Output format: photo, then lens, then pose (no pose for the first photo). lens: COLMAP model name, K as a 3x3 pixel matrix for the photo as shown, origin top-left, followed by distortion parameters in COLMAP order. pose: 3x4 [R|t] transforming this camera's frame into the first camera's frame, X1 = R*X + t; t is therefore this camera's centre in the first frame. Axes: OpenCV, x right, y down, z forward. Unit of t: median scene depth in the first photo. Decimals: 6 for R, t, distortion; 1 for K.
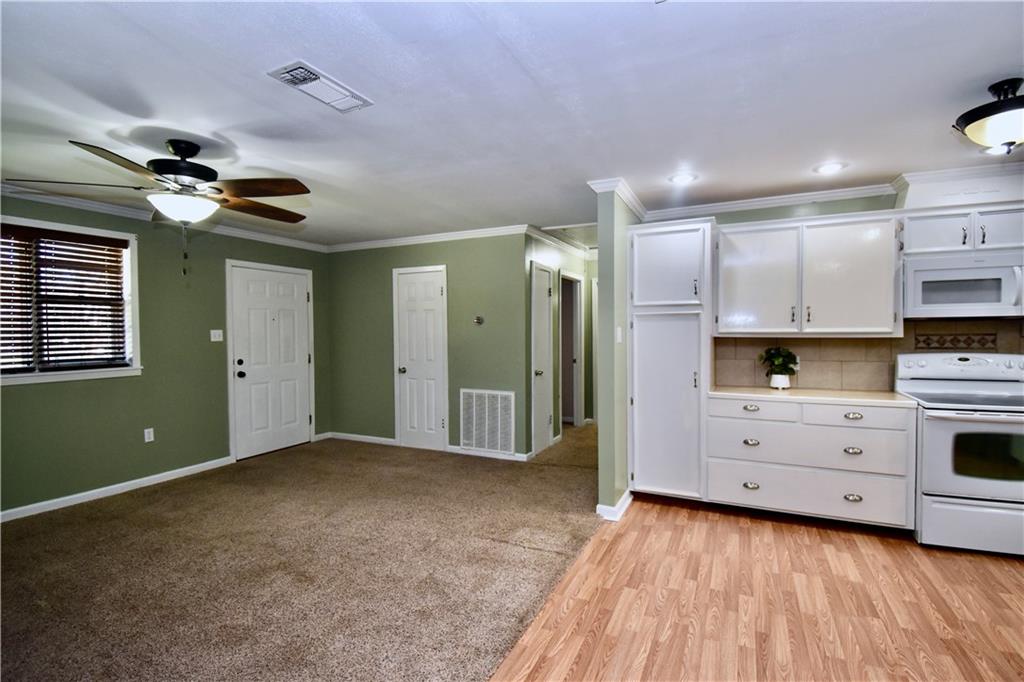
lens RADIAL K [[475.1, 0, 516.3], [0, 475.1, 339.5], [0, 0, 1]] dist [0.028848, -0.033909]
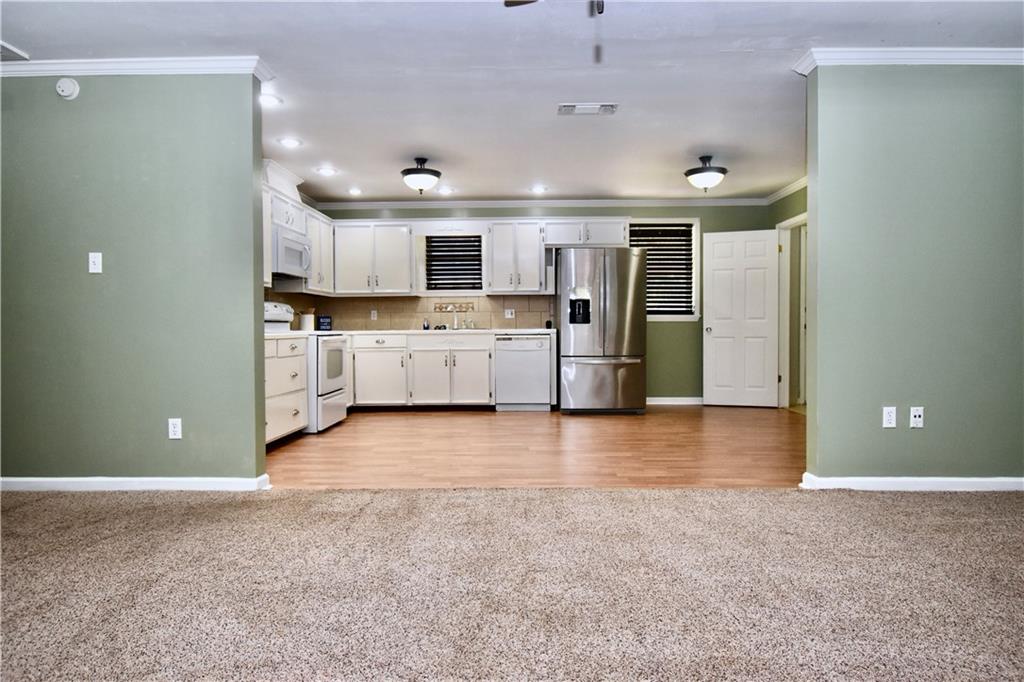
lens RADIAL K [[614.5, 0, 529.3], [0, 614.5, 341.2], [0, 0, 1]] dist [0.001403, 0.000321]
pose [[-0.428944, -0.006337, 0.903309, -0.848587], [0.024775, 0.999517, 0.018776, 0.110793], [-0.902991, 0.030434, -0.428579, 0.955988]]
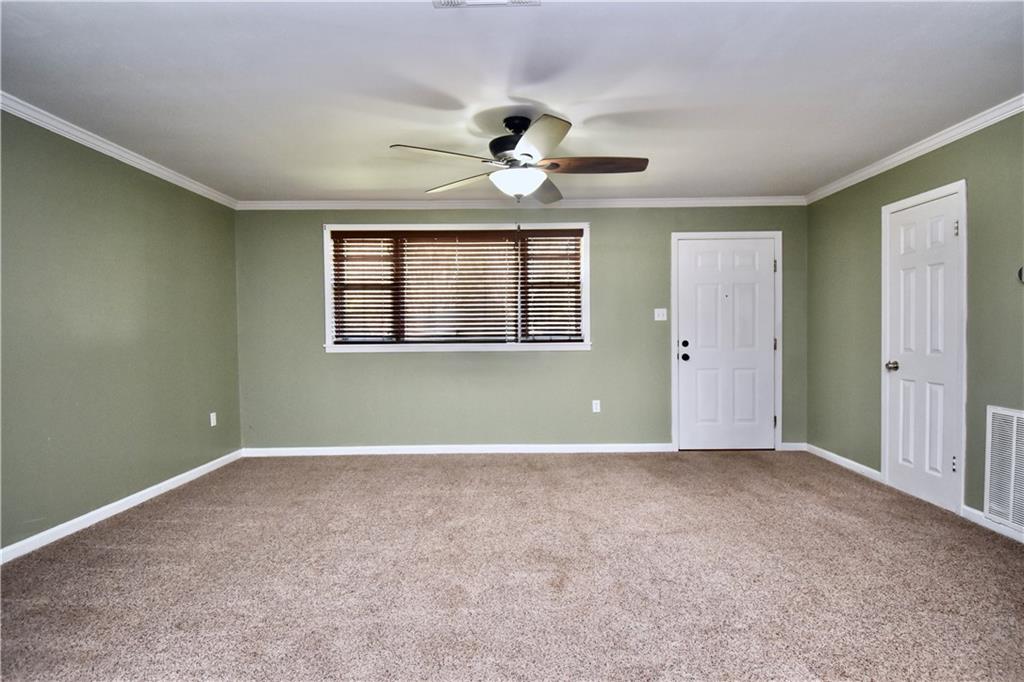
lens RADIAL K [[519.1, 0, 512.0], [0, 519.1, 341.0], [0, 0, 1]] dist [0.003464, -0.020618]
pose [[0.416560, 0.021962, -0.908843, 0.250223], [-0.011815, 0.999755, 0.018743, 0.036781], [0.909032, 0.002931, 0.416717, 0.382531]]
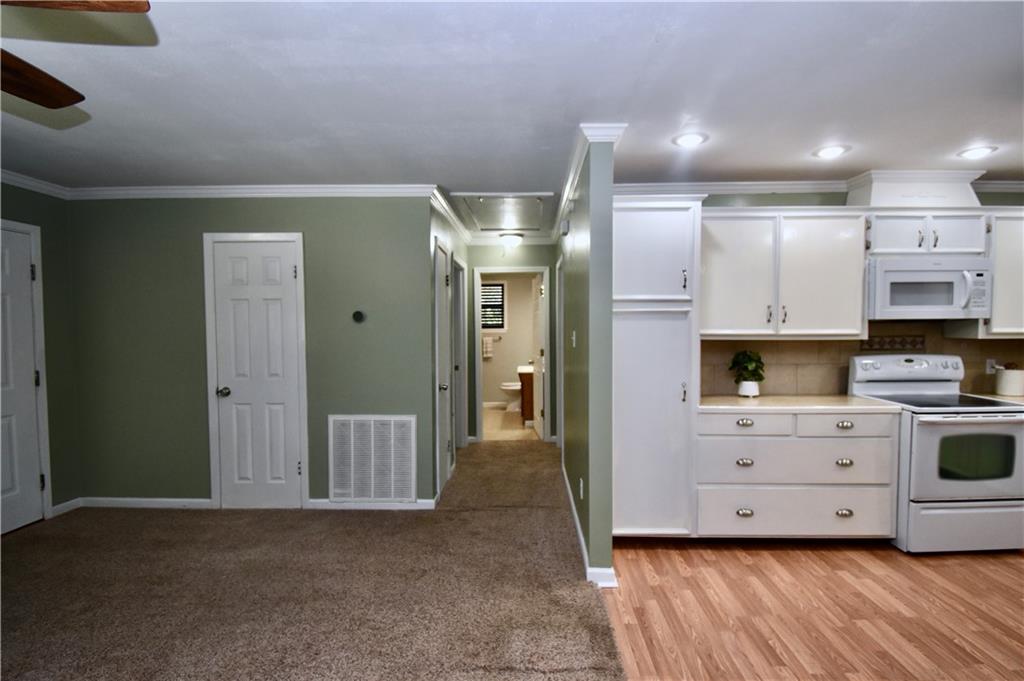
lens RADIAL K [[491.4, 0, 516.5], [0, 491.4, 346.0], [0, 0, 1]] dist [0.030976, -0.036156]
pose [[0.910583, -0.011778, 0.413159, -0.227045], [0.005085, 0.999837, 0.017296, -0.010776], [-0.413296, -0.013648, 0.910495, 0.332057]]
